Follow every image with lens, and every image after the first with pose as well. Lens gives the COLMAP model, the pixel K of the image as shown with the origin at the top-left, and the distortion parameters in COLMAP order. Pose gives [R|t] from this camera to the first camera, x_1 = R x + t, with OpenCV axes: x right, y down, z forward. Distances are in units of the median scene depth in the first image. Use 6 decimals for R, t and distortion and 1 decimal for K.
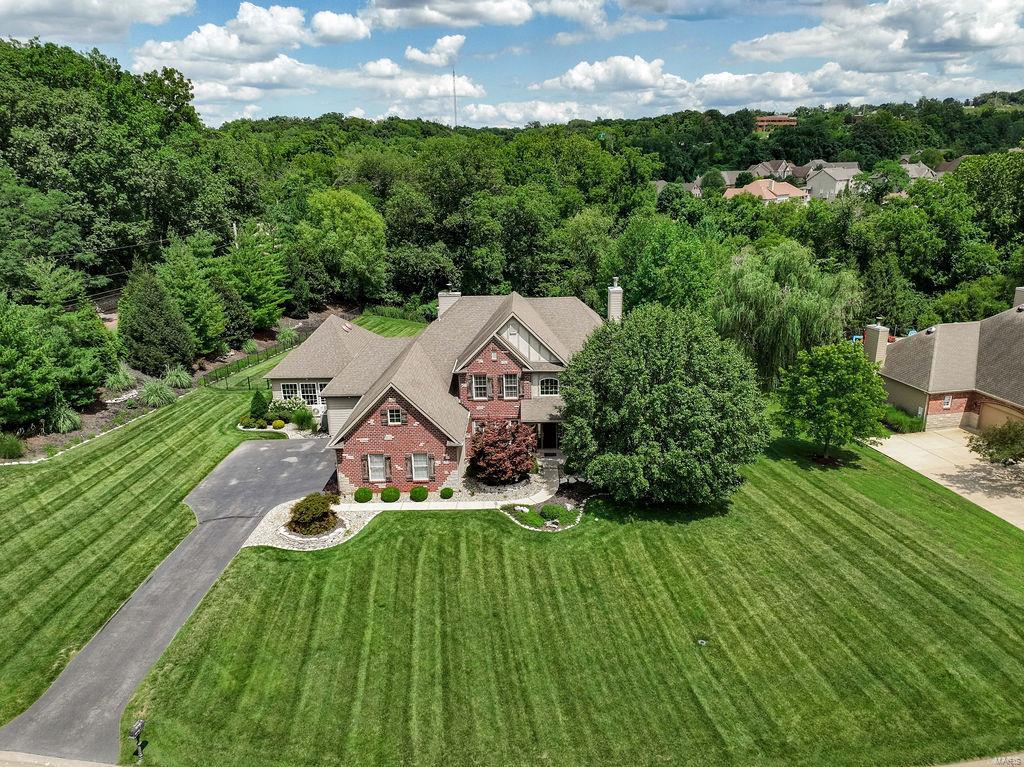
lens RADIAL K [[771.5, 0, 517.3], [0, 771.5, 391.5], [0, 0, 1]] dist [0.254355, -0.282099]
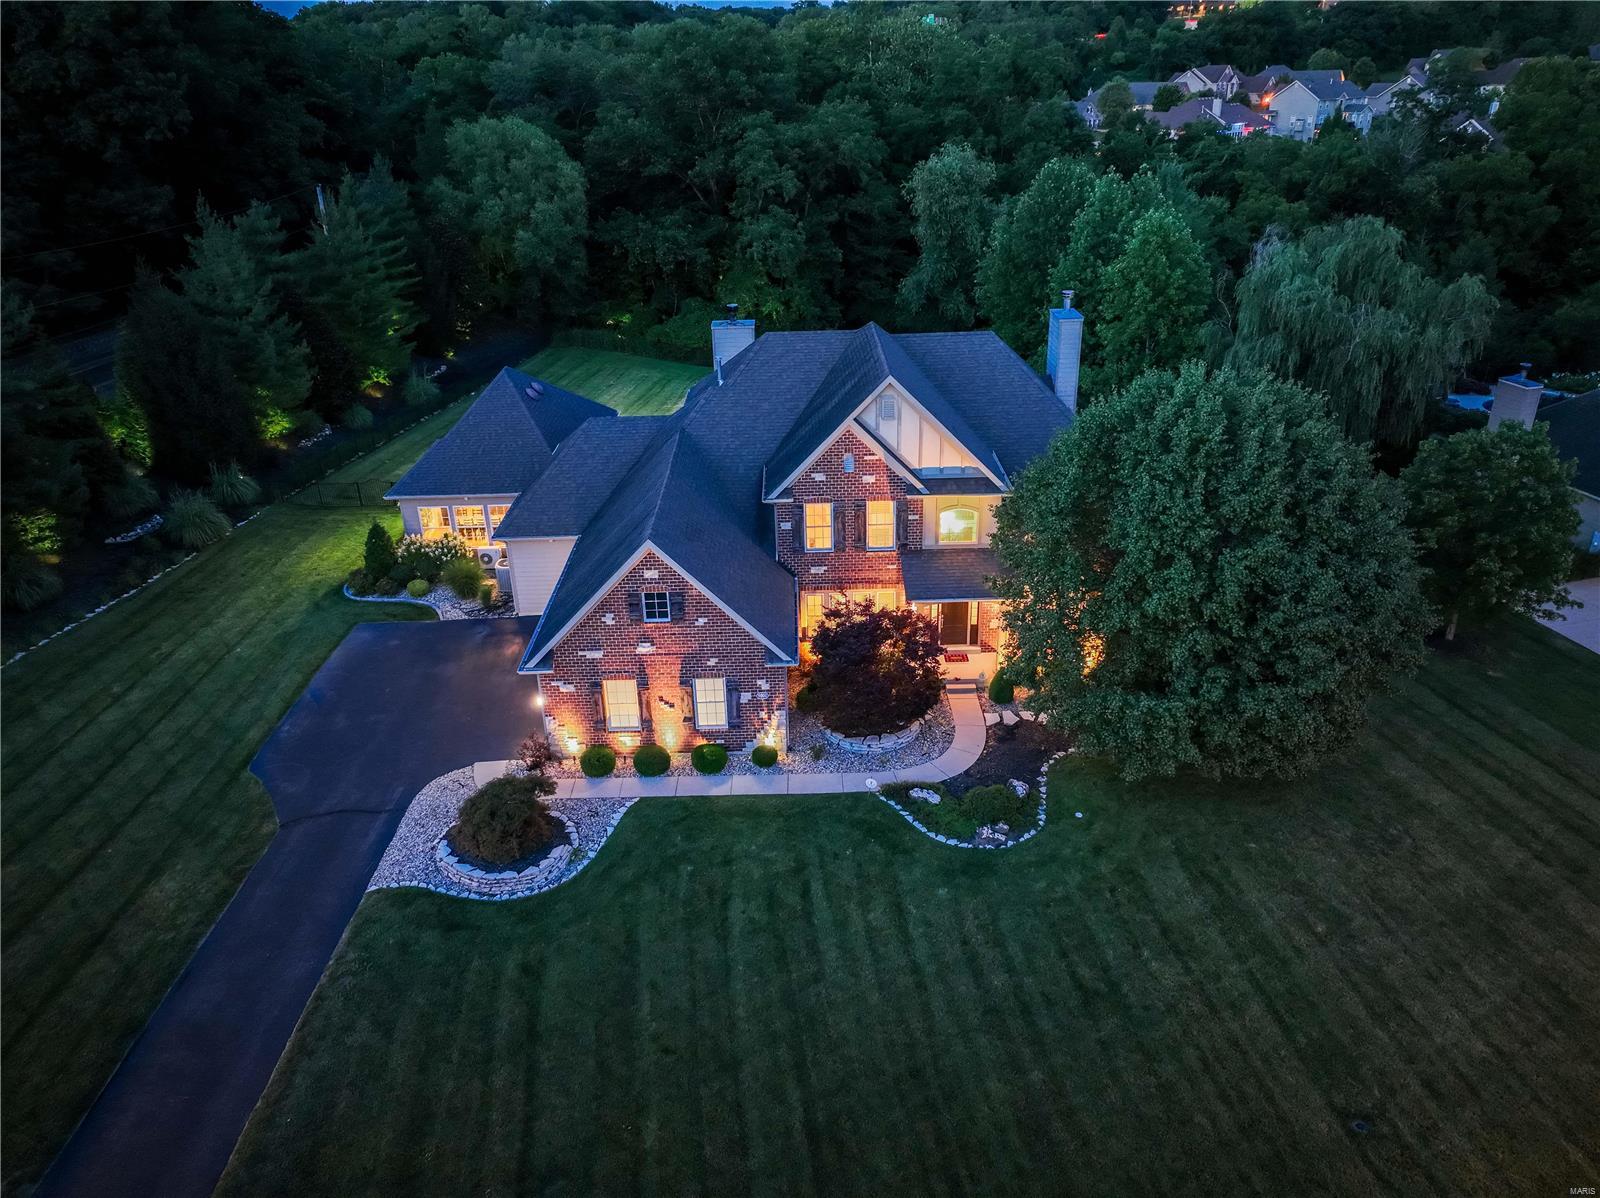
lens RADIAL K [[1133.1, 0, 795.3], [0, 1133.1, 598.6], [0, 0, 1]] dist [0.007186, 0.003938]
pose [[0.999482, -0.017866, 0.026783, -0.090614], [0.013551, 0.988068, 0.153420, -0.080358], [-0.029205, -0.152977, 0.987798, 0.305783]]
